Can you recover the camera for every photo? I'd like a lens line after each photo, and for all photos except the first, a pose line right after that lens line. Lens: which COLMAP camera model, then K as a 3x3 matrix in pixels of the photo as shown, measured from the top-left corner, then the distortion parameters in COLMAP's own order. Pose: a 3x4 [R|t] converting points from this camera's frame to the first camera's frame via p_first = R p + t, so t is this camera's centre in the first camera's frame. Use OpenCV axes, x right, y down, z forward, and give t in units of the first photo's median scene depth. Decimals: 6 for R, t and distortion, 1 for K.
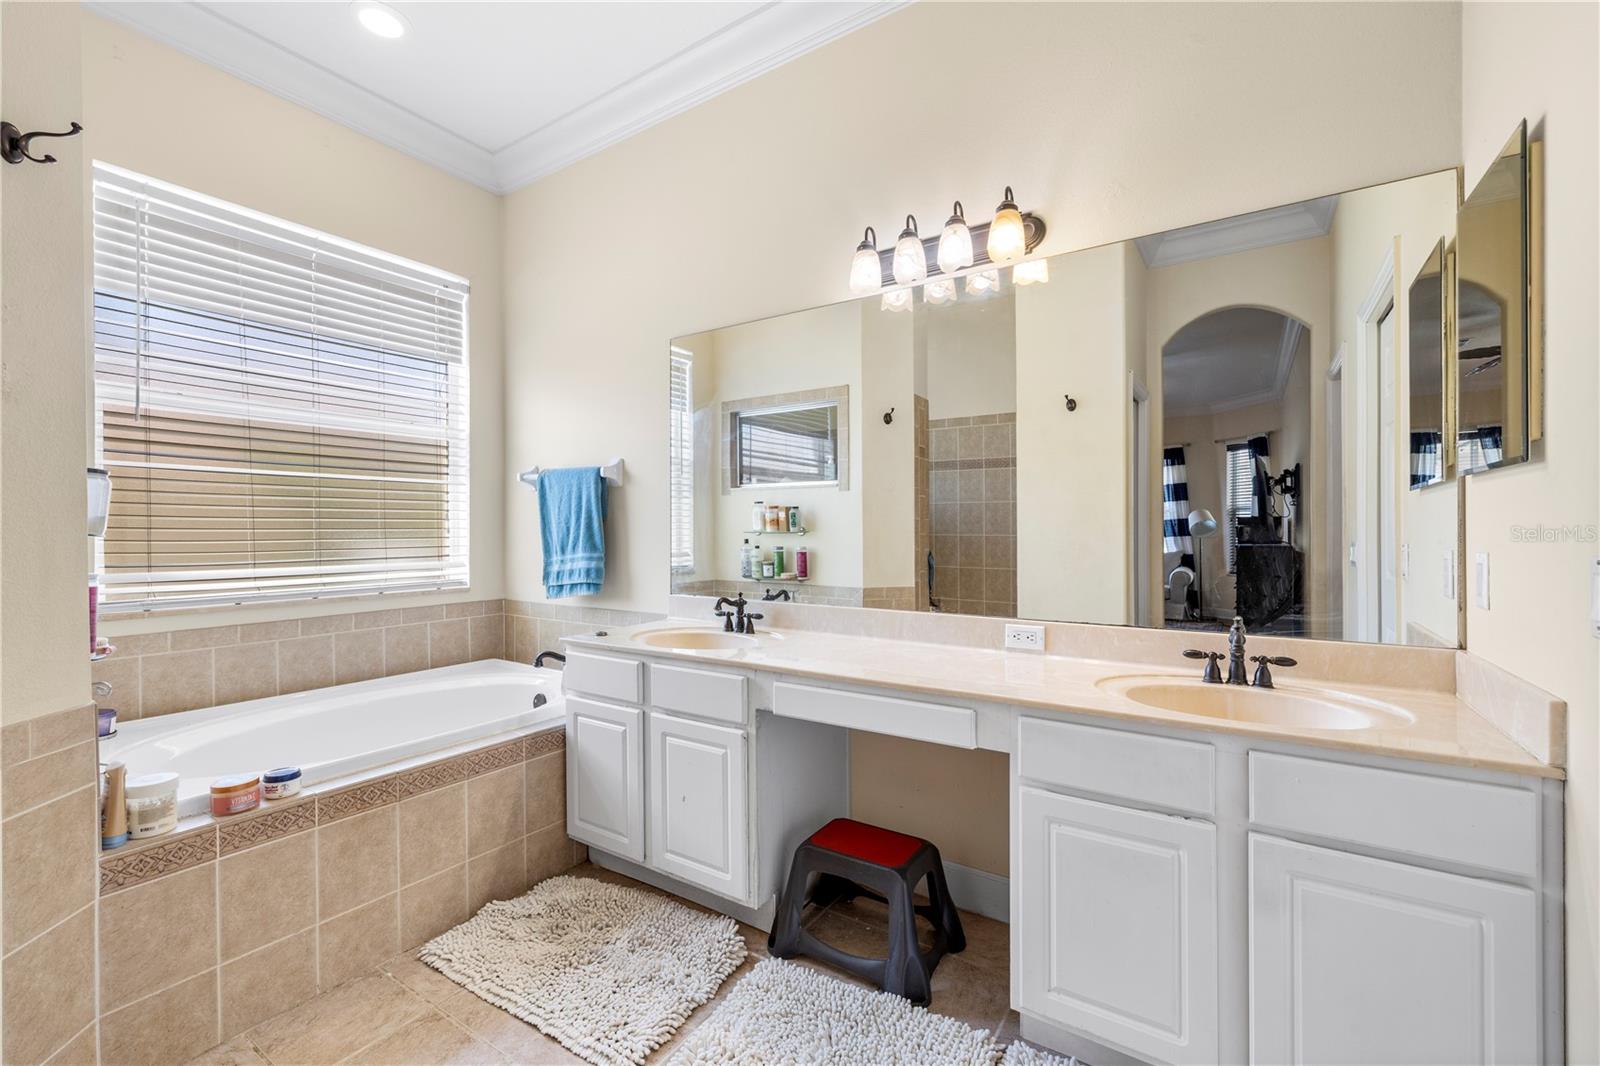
lens RADIAL K [[671.9, 0, 798.0], [0, 671.9, 531.2], [0, 0, 1]] dist [0.001484, 0.000398]
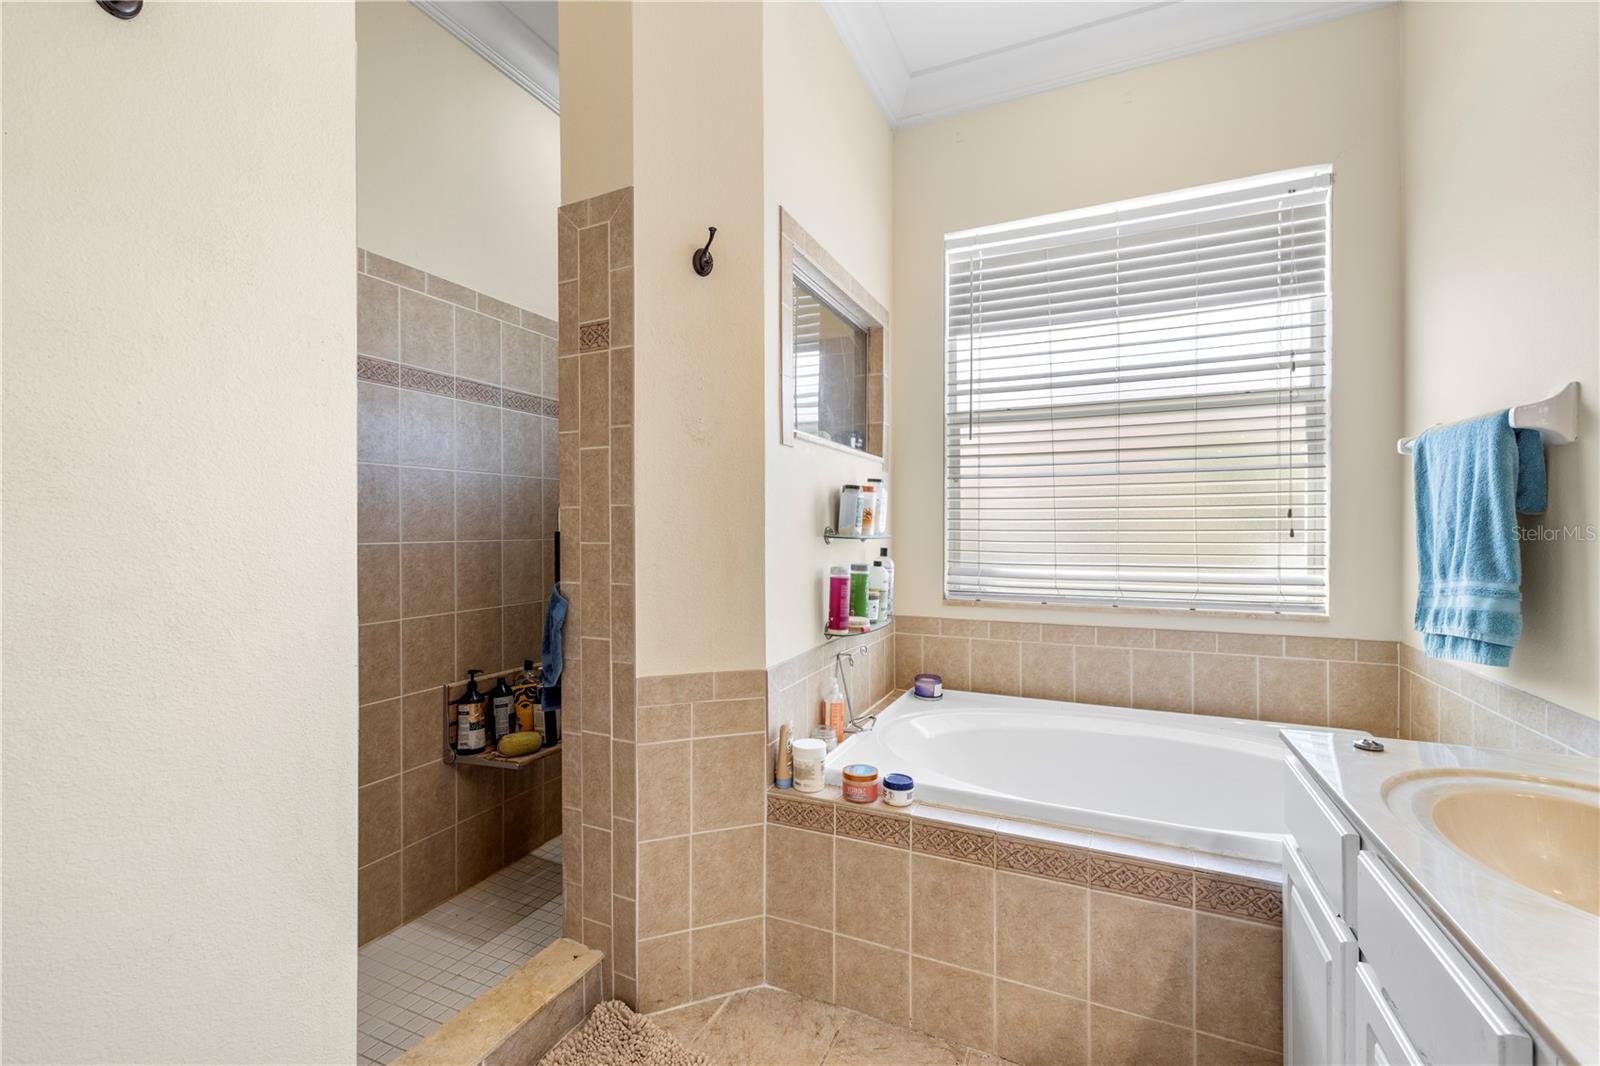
lens RADIAL K [[671.9, 0, 798.0], [0, 671.9, 531.2], [0, 0, 1]] dist [0.001484, 0.000398]
pose [[0.161574, 0.008177, -0.986827, 0.132125], [-0.000263, 0.999966, 0.008242, -0.011632], [0.986861, -0.001073, 0.161571, 0.490538]]
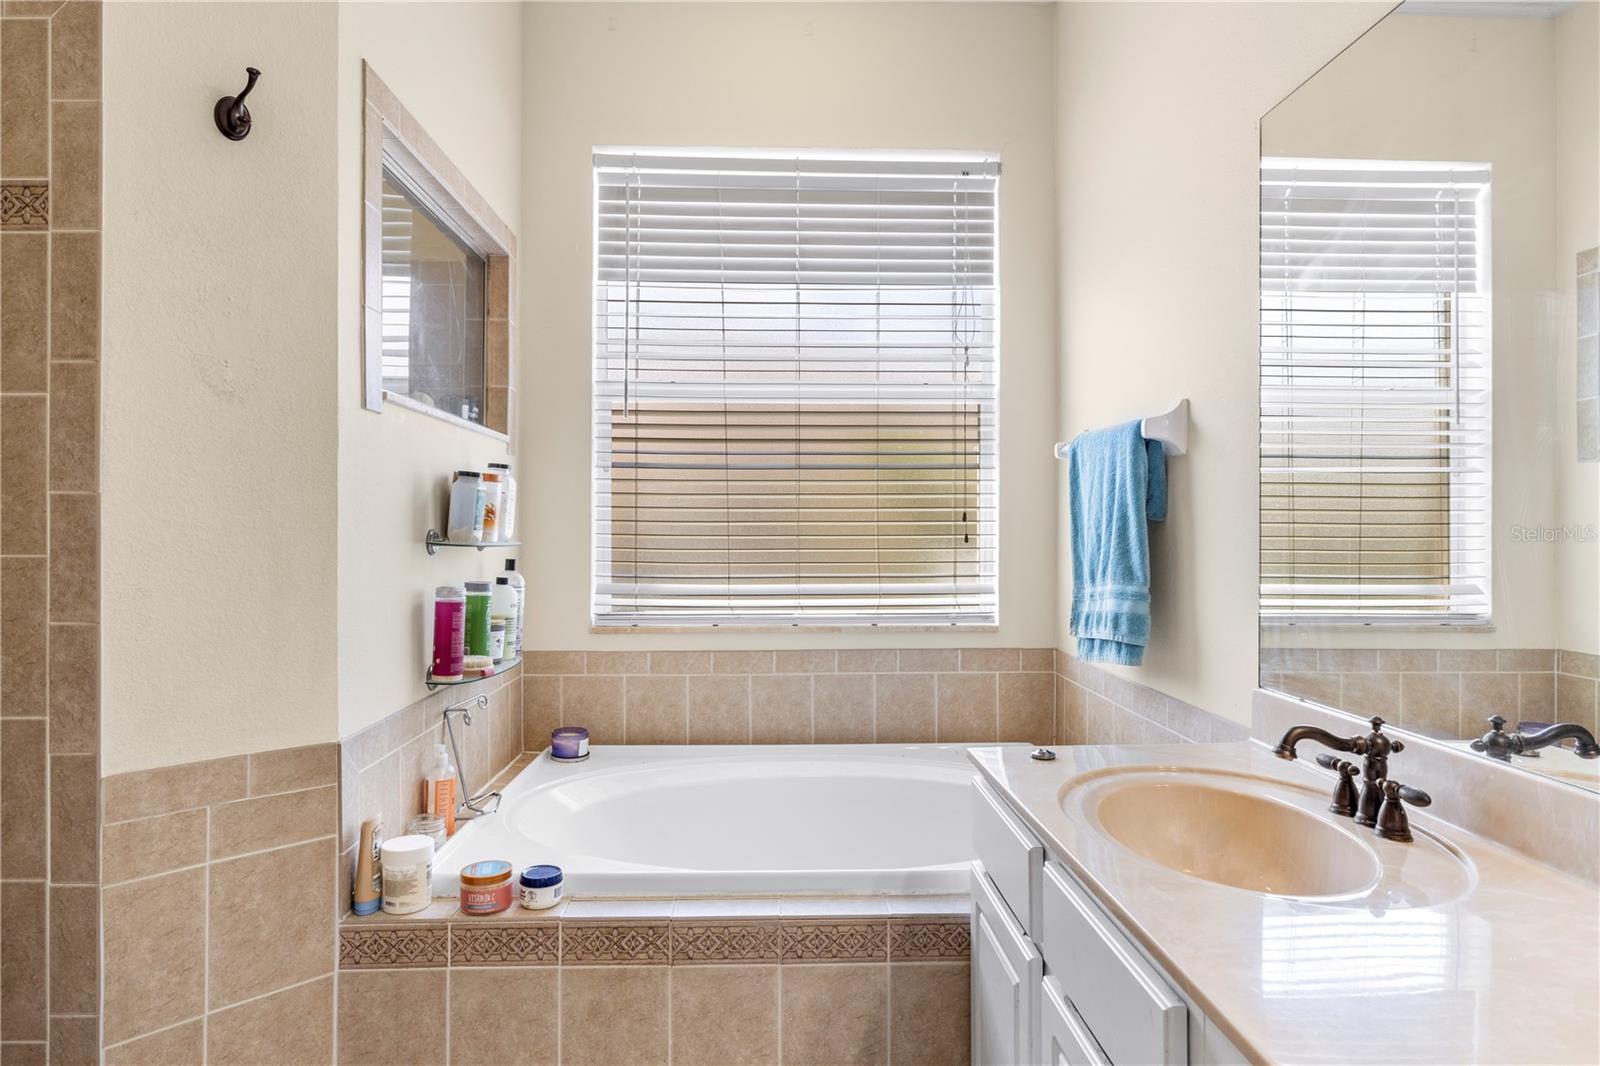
lens RADIAL K [[889.9, 0, 796.6], [0, 889.9, 528.6], [0, 0, 1]] dist [-0.001453, 0.001067]
pose [[0.584611, 0.001370, -0.811312, 0.128727], [-0.004260, 0.999990, -0.001381, -0.011530], [0.811302, 0.004264, 0.584611, 0.464857]]
